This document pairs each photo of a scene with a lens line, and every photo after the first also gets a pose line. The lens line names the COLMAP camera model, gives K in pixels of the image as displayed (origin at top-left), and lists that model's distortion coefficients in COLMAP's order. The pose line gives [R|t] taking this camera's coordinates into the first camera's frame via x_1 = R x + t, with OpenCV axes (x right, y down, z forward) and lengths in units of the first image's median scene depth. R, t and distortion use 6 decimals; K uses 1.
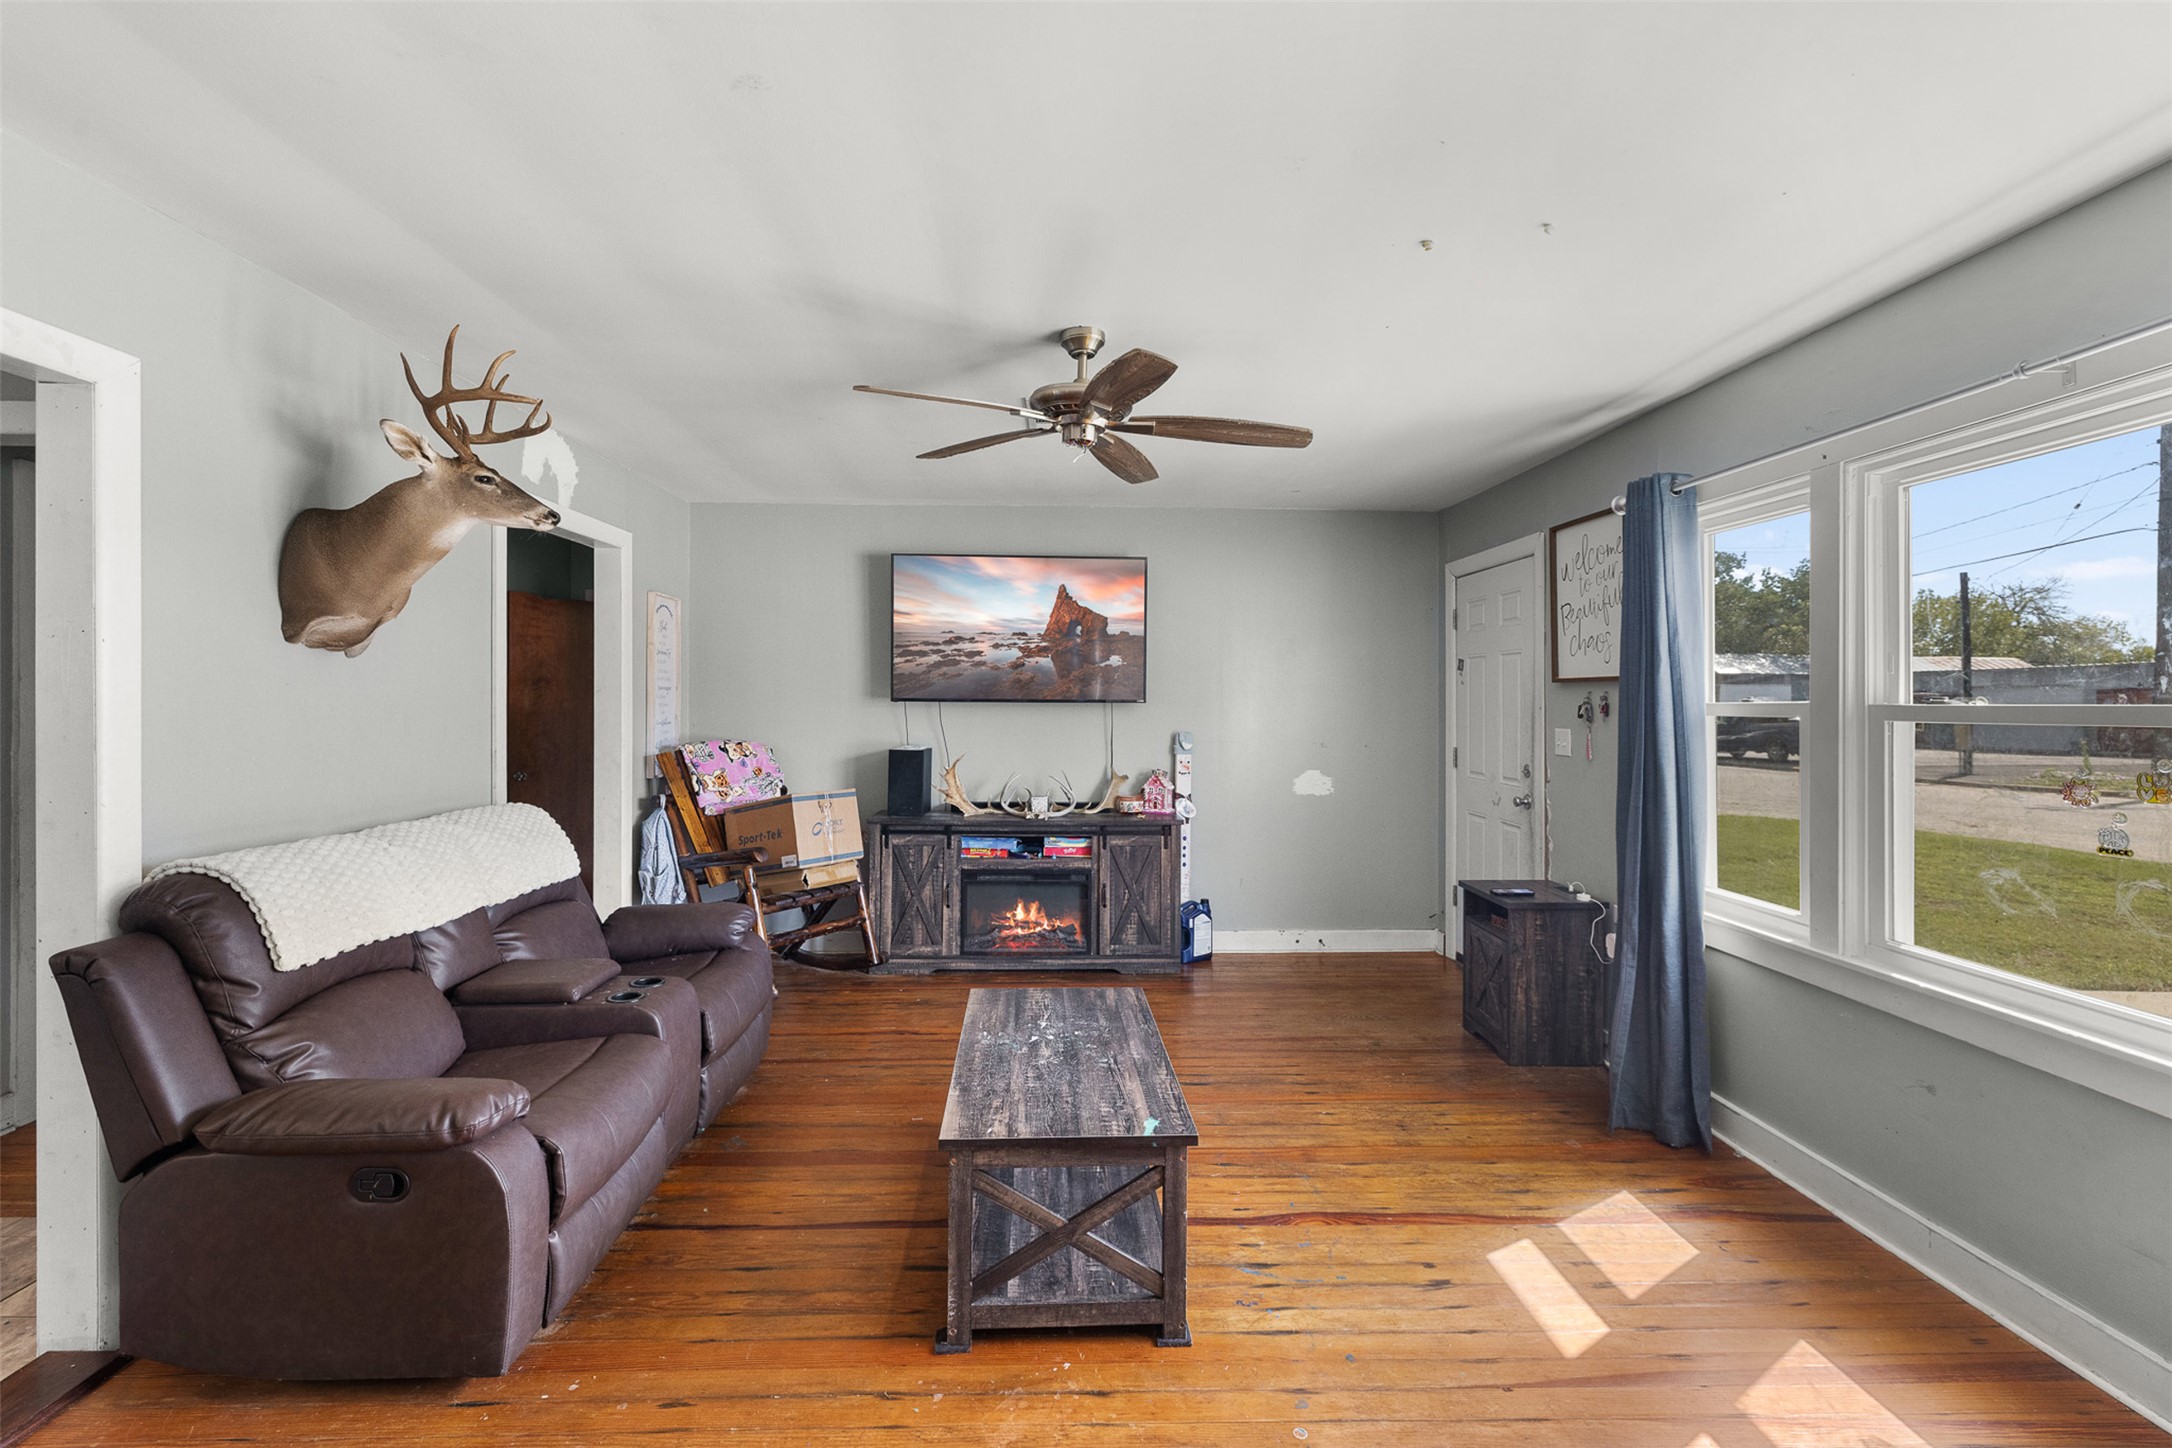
lens RADIAL K [[920.2, 0, 1088.5], [0, 920.2, 698.9], [0, 0, 1]] dist [-0.001162, 0.000808]
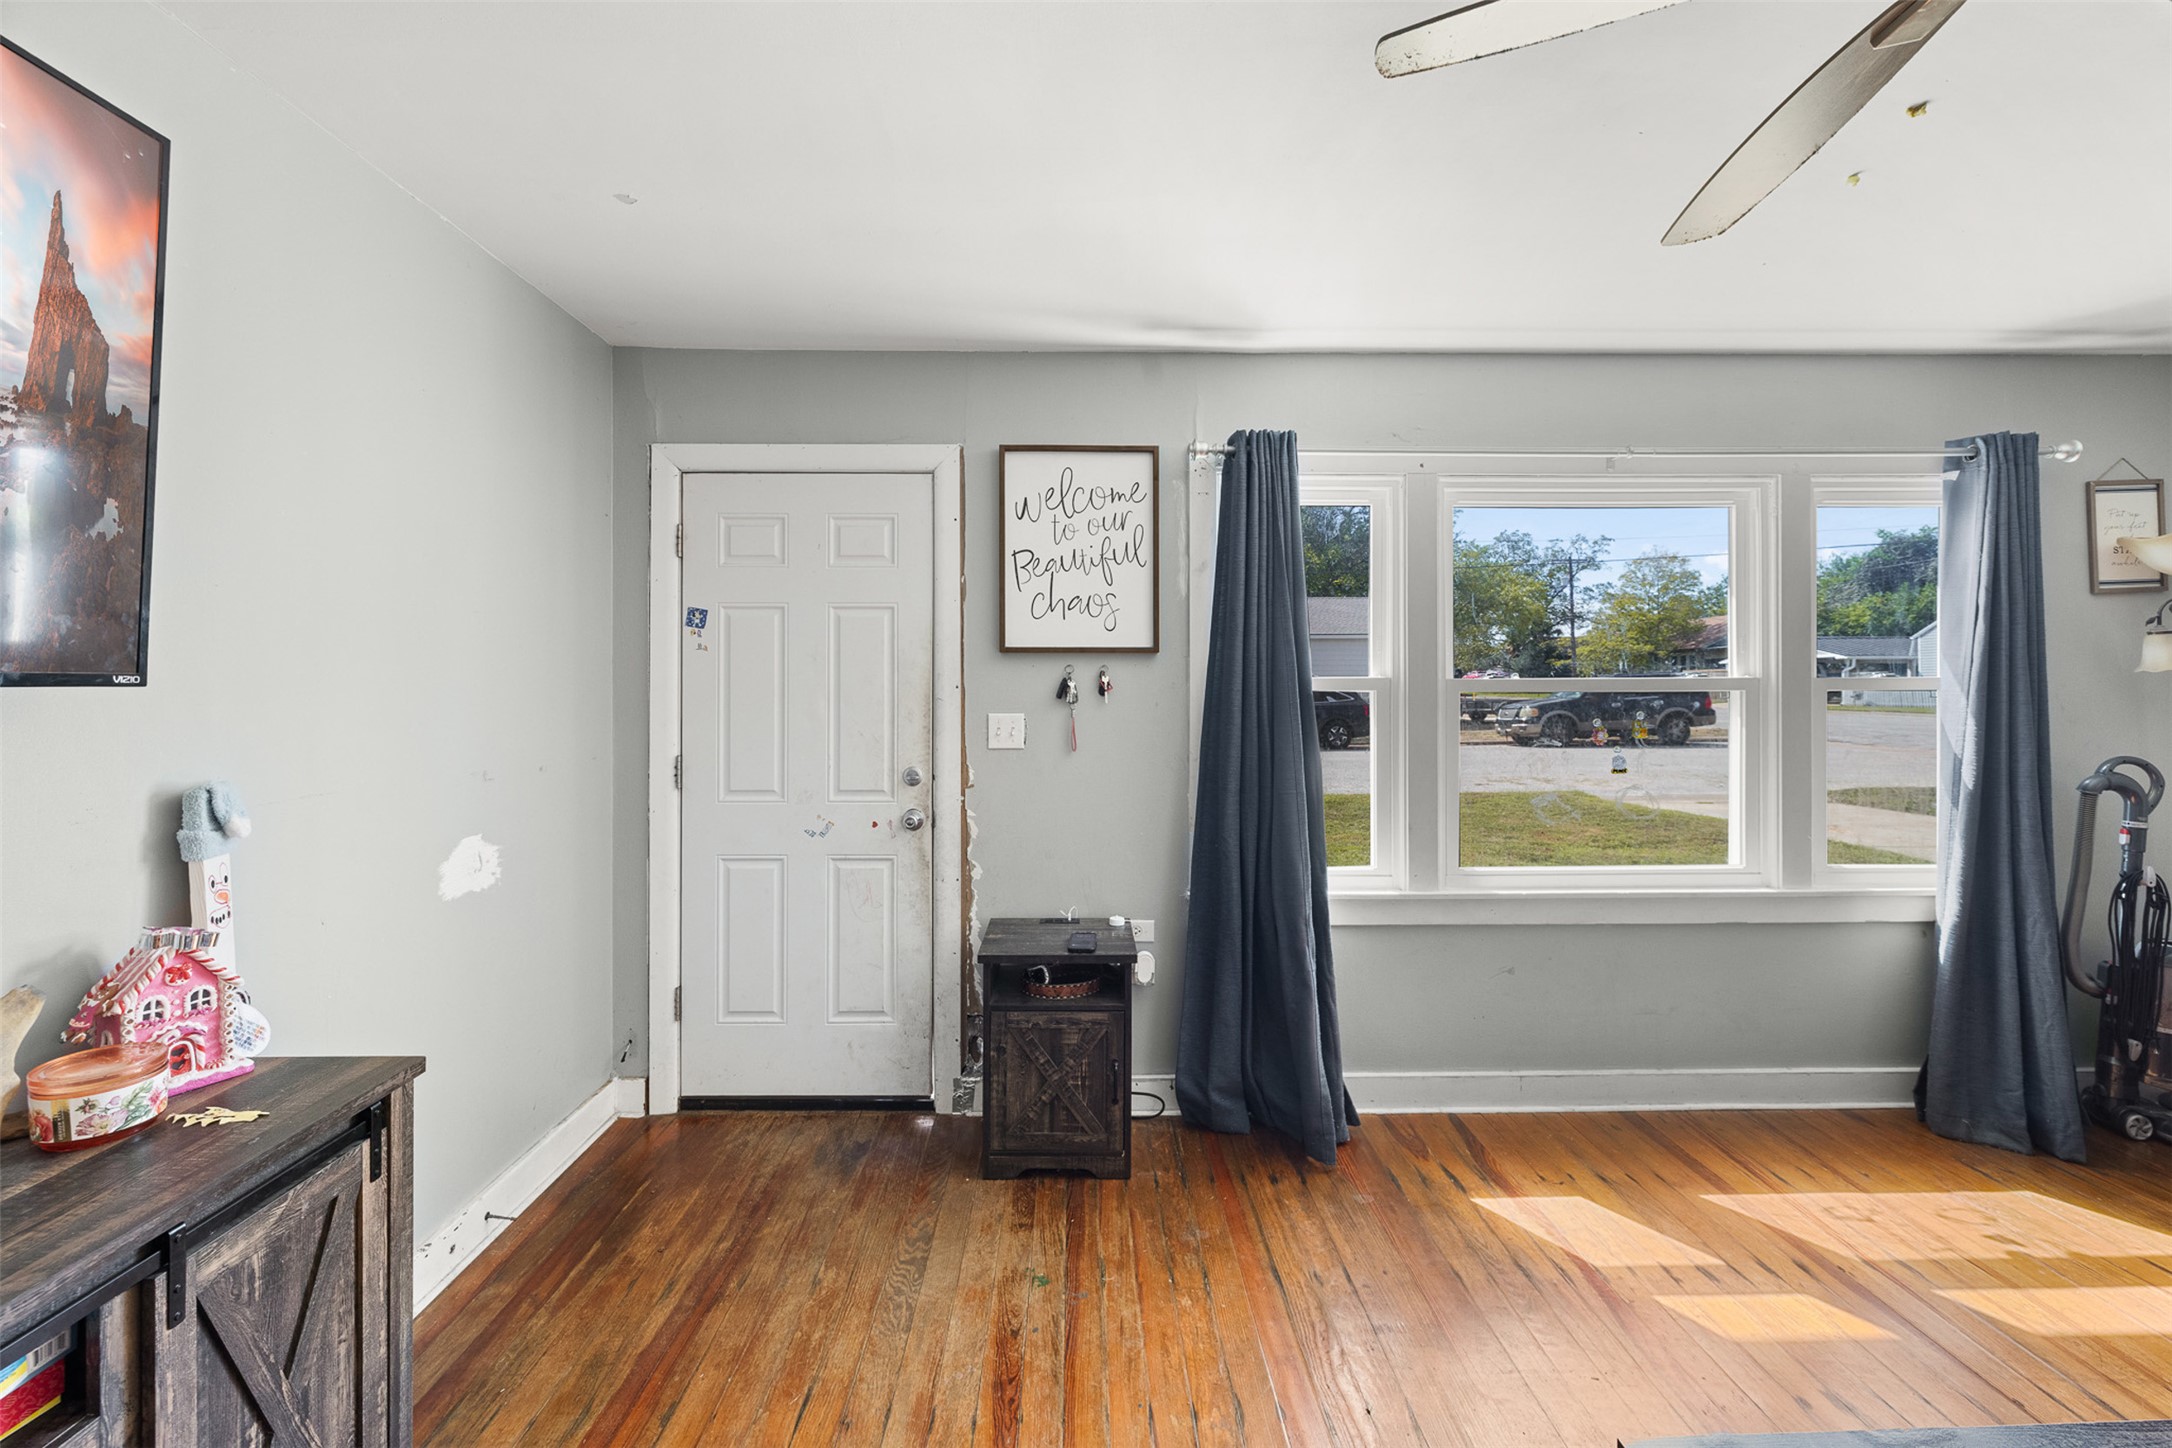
lens RADIAL K [[920.2, 0, 1073.7], [0, 920.2, 680.9], [0, 0, 1]] dist [-0.001162, 0.000808]
pose [[0.026329, -0.000439, 0.999653, -0.271859], [0.000191, 1.000000, 0.000434, 0.005556], [-0.999653, 0.000180, 0.026329, 1.034830]]
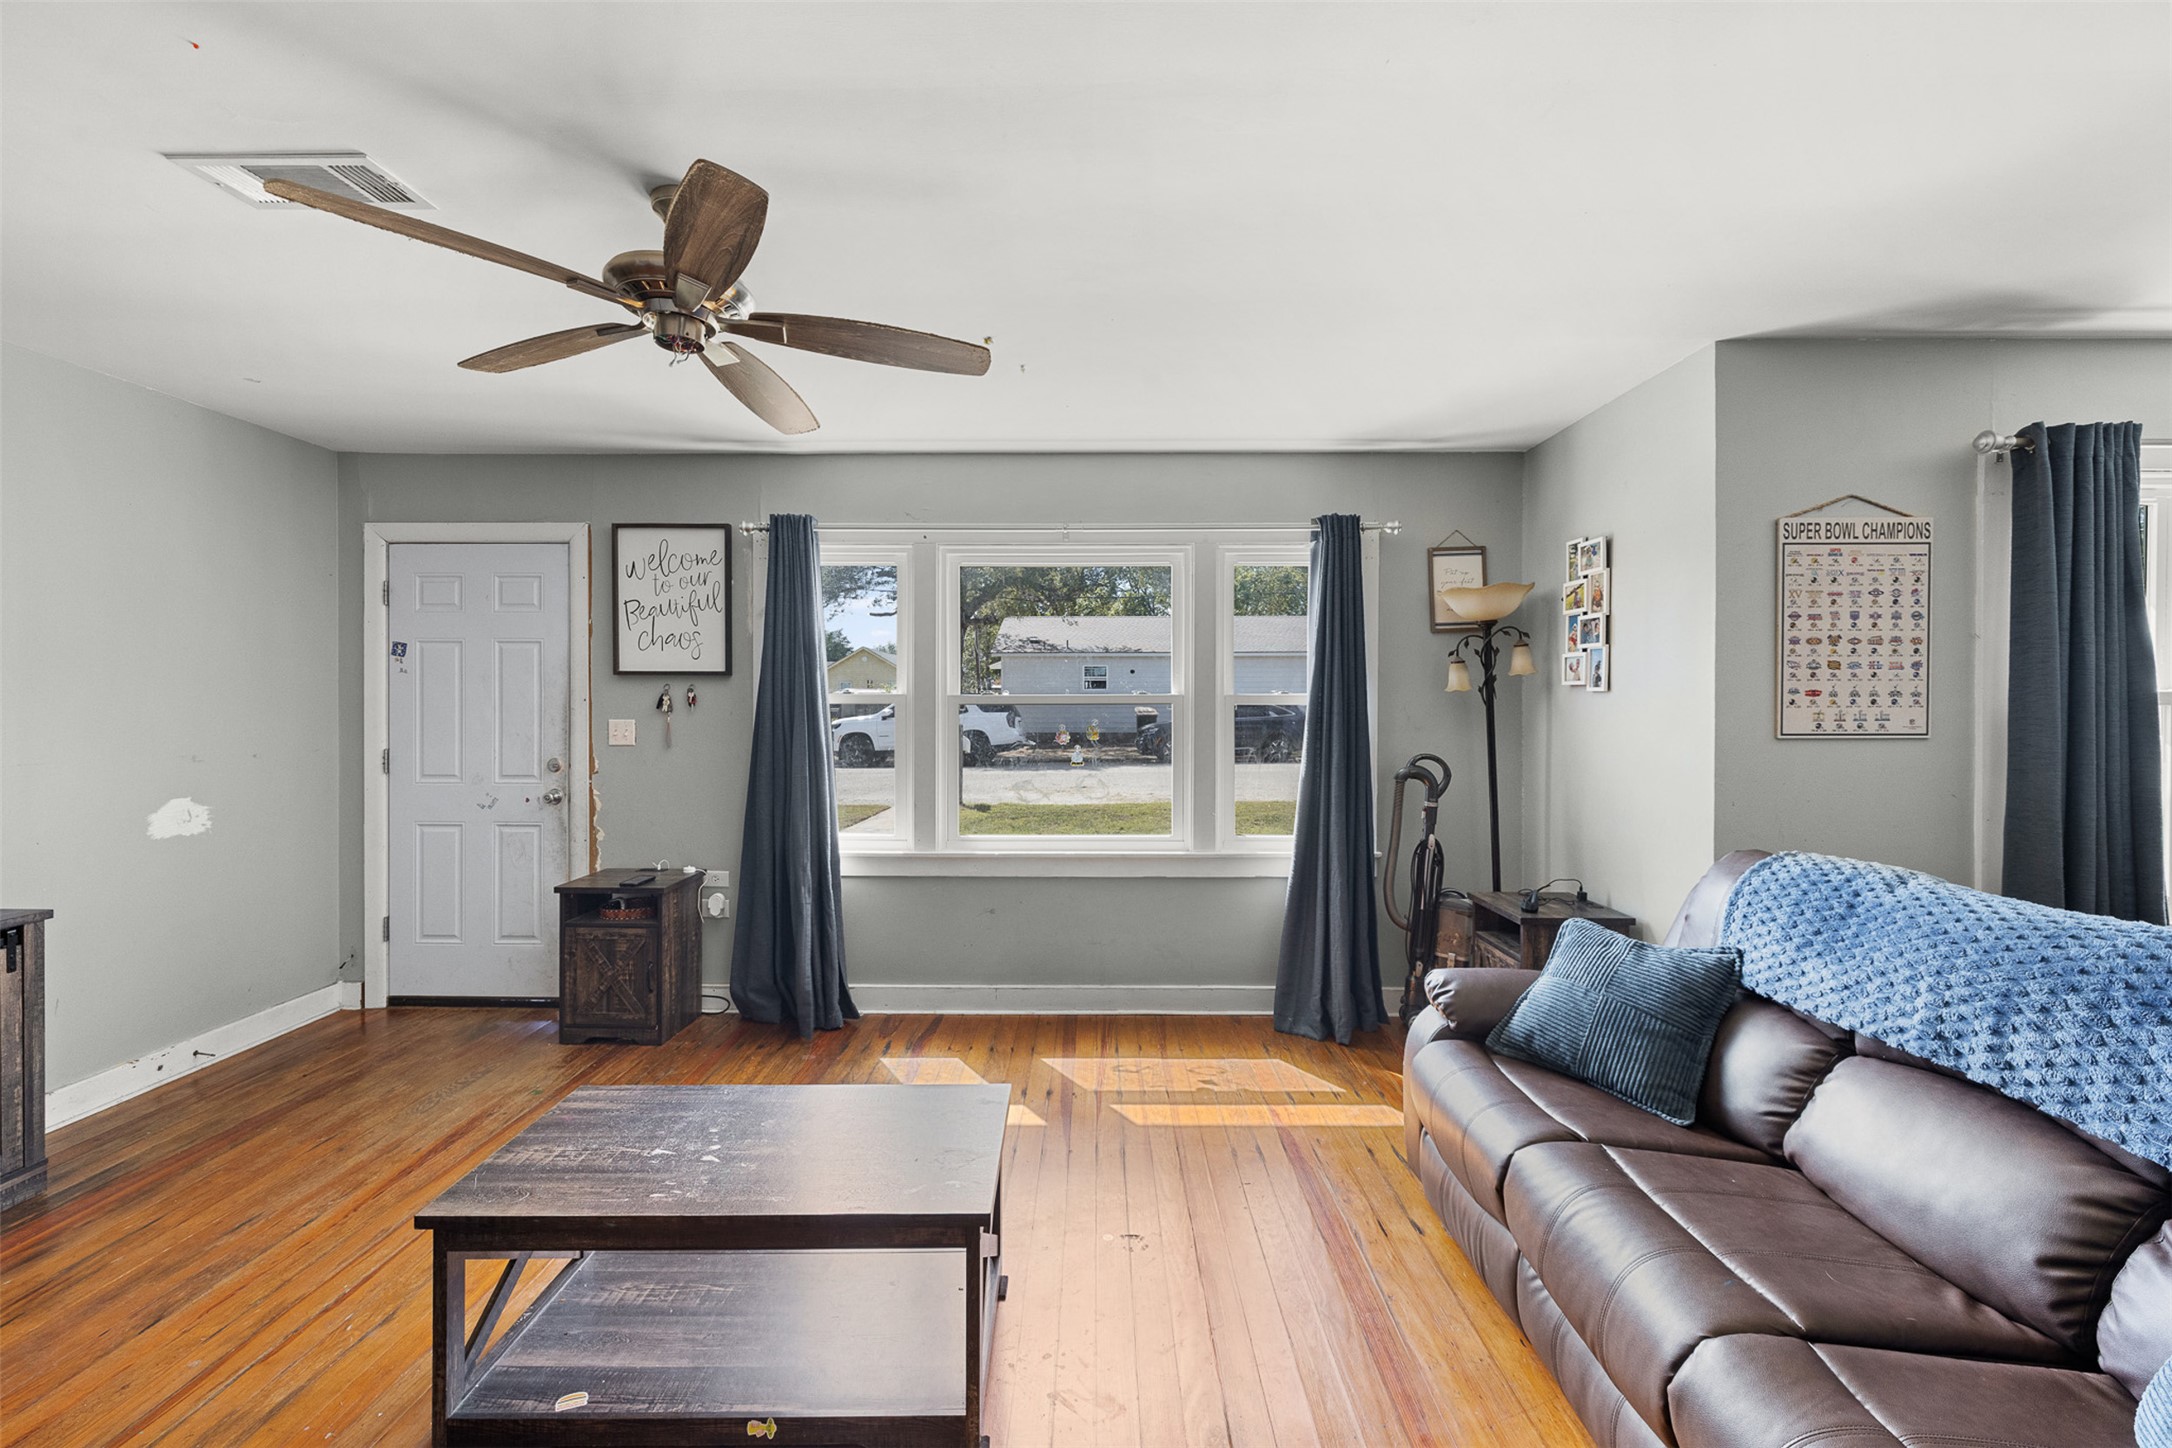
lens RADIAL K [[920.2, 0, 1078.0], [0, 920.2, 701.2], [0, 0, 1]] dist [-0.001162, 0.000808]
pose [[0.053136, -0.009632, 0.998541, -0.551603], [-0.002667, 0.999949, 0.009787, 0.000153], [-0.998584, -0.003183, 0.053108, 0.482959]]
